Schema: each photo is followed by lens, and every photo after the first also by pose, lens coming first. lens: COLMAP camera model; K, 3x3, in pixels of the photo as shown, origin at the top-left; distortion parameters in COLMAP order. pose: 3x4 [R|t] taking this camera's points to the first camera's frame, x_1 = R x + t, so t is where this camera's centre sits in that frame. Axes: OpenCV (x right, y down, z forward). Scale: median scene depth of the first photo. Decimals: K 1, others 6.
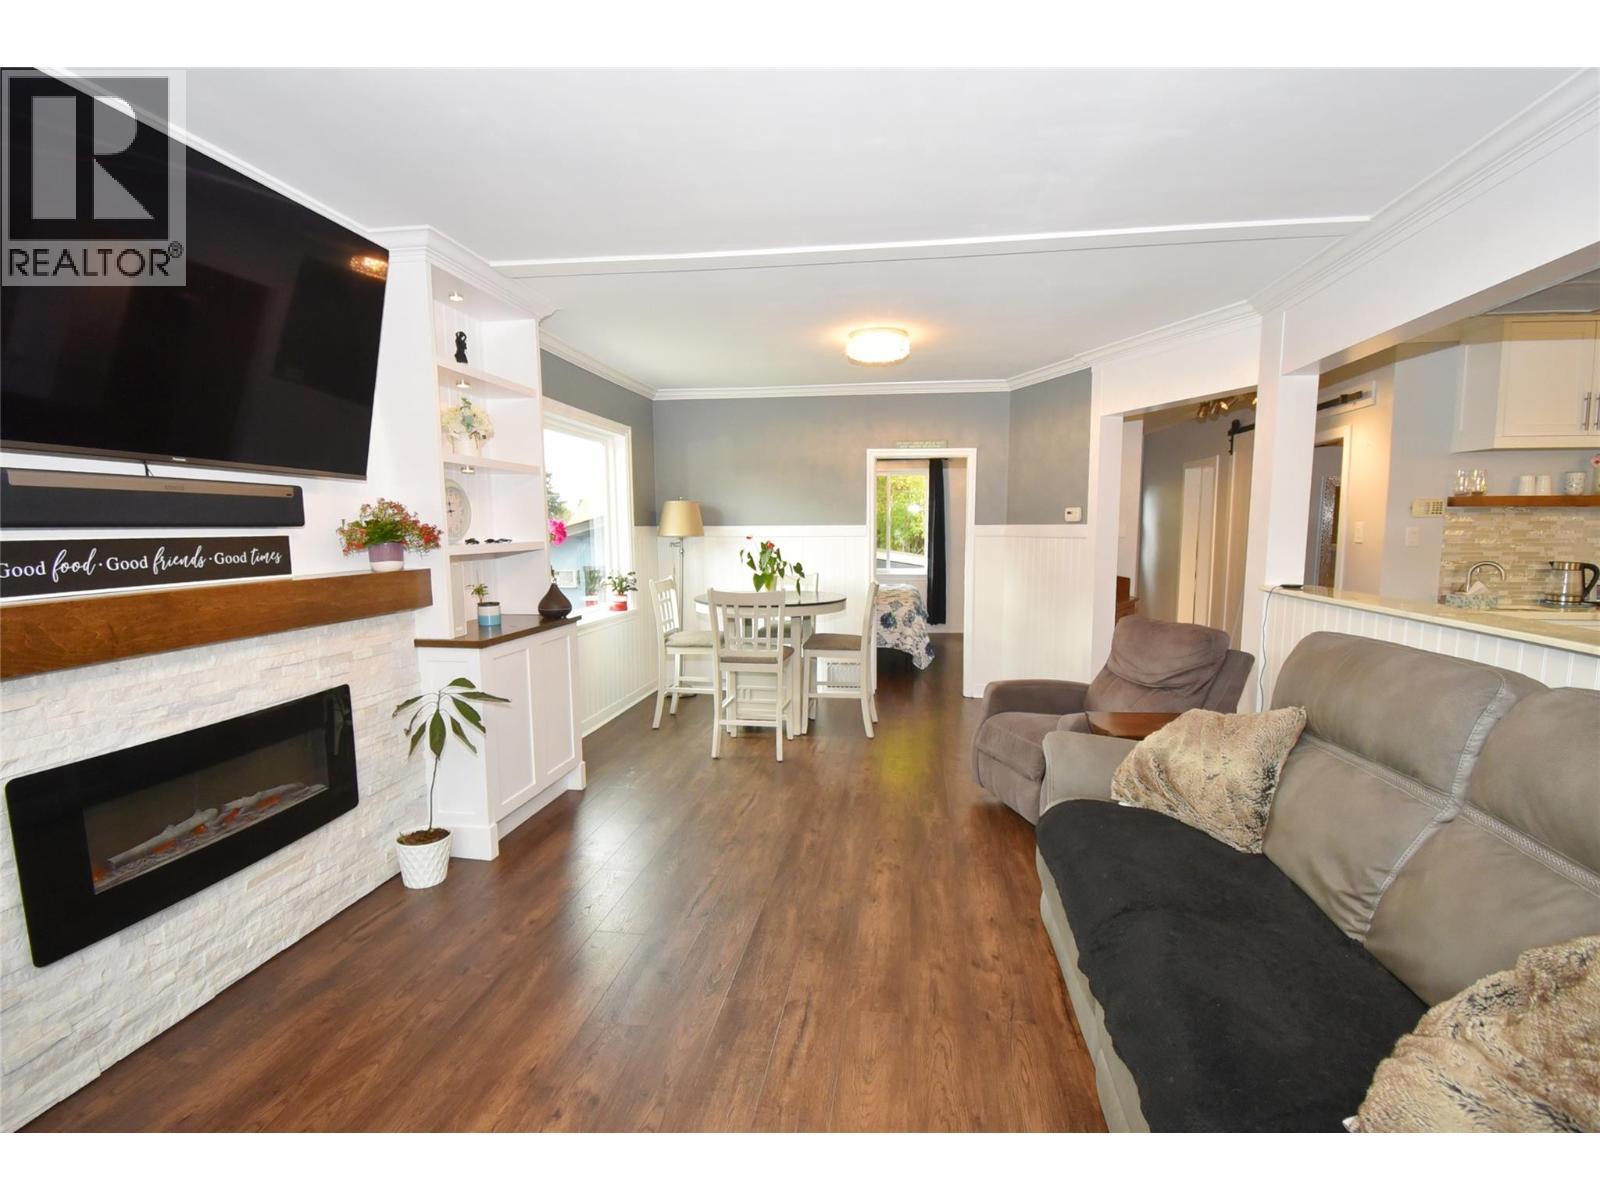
lens RADIAL K [[738.3, 0, 803.9], [0, 738.3, 610.7], [0, 0, 1]] dist [0.024368, -0.027604]
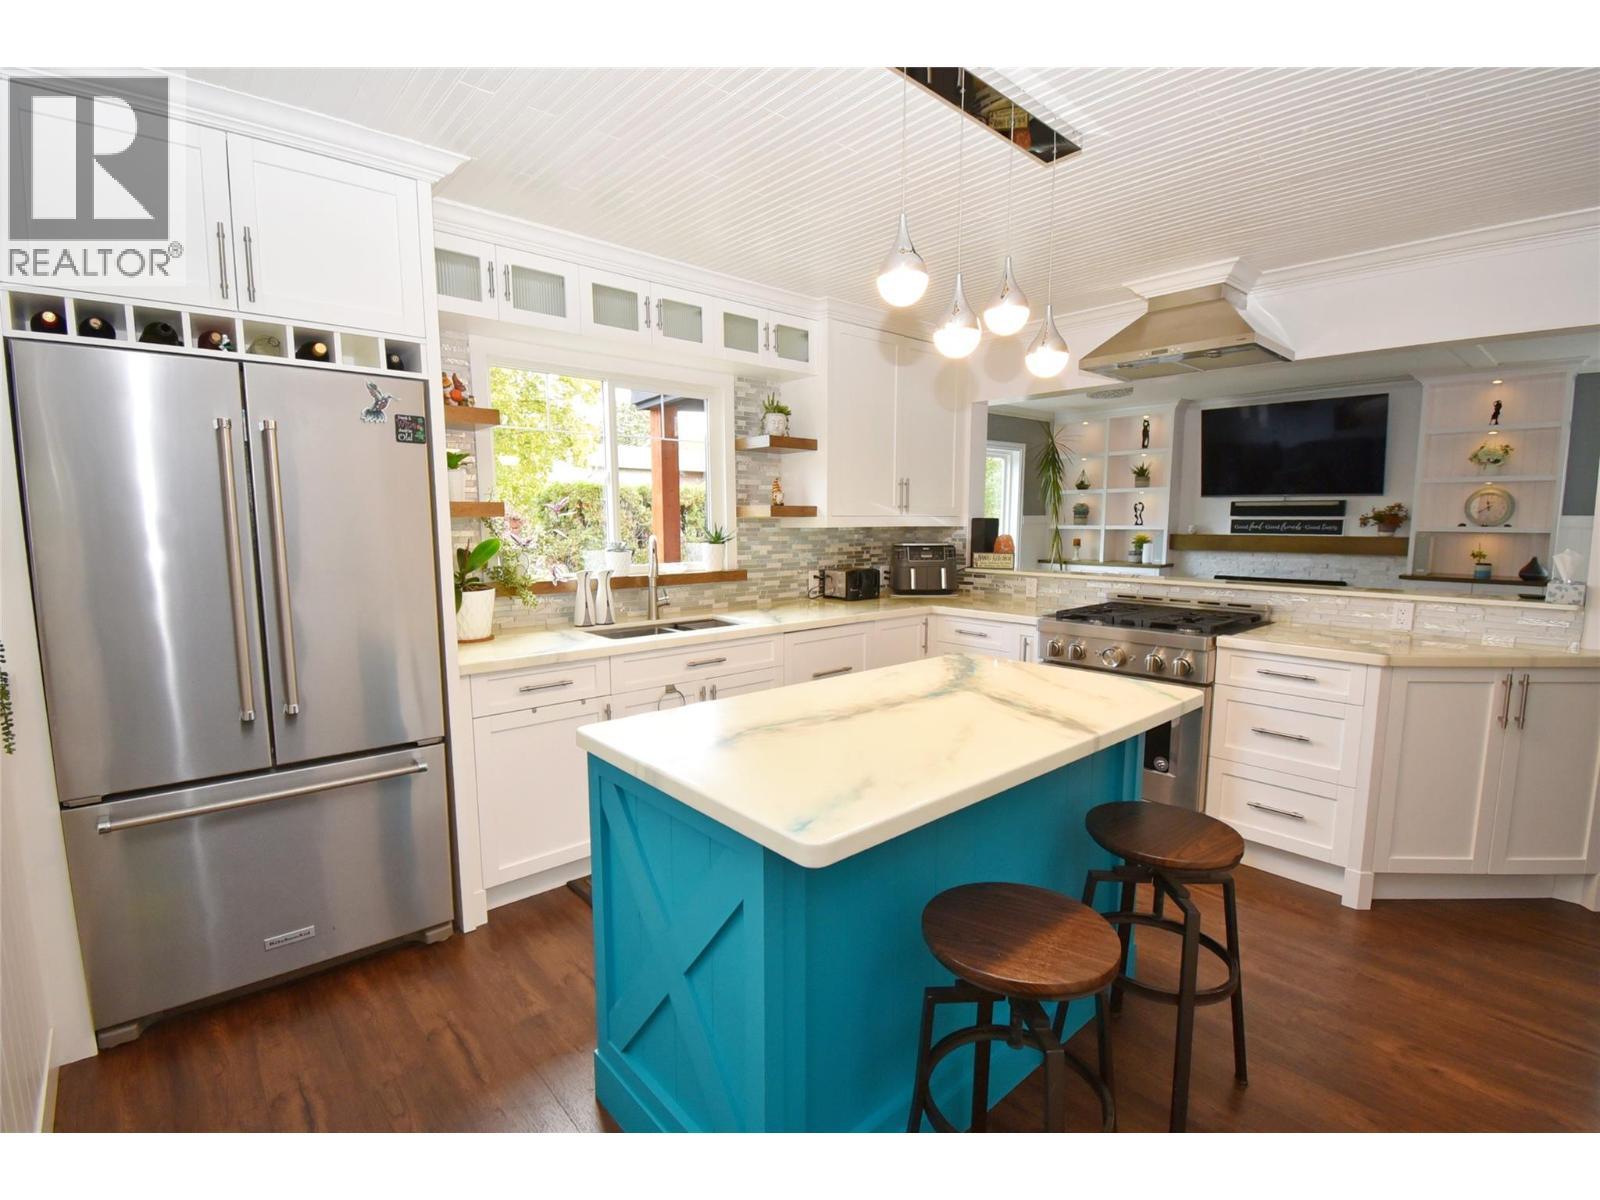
lens RADIAL K [[738.3, 0, 803.9], [0, 738.3, 610.7], [0, 0, 1]] dist [0.024368, -0.027604]
pose [[-0.642340, 0.104712, -0.759233, 1.538945], [-0.079078, 0.976281, 0.201549, -0.101934], [0.762330, 0.189502, -0.618824, 0.766374]]
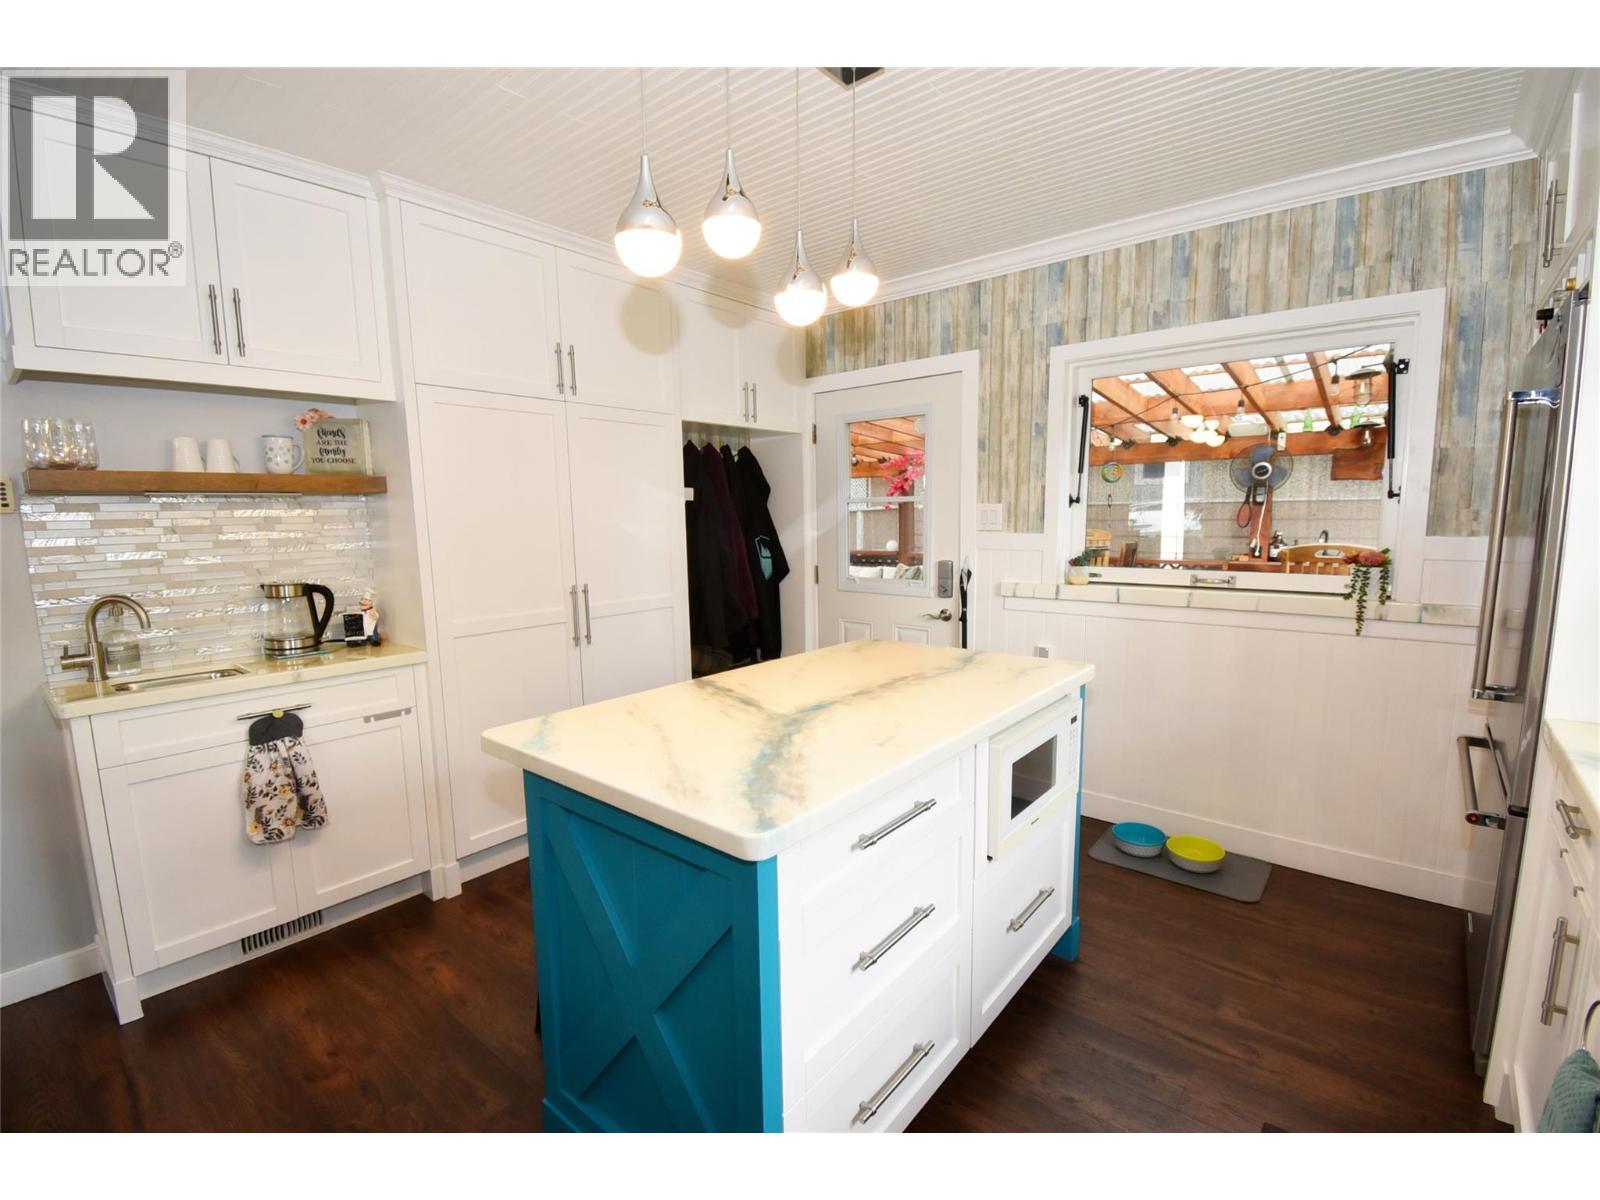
lens RADIAL K [[718.8, 0, 798.2], [0, 718.8, 617.5], [0, 0, 1]] dist [0.021866, -0.027250]
pose [[0.513881, -0.116793, 0.849874, 0.749767], [0.106369, 0.991719, 0.071970, -0.036756], [-0.851241, 0.053416, 0.522049, 0.324119]]
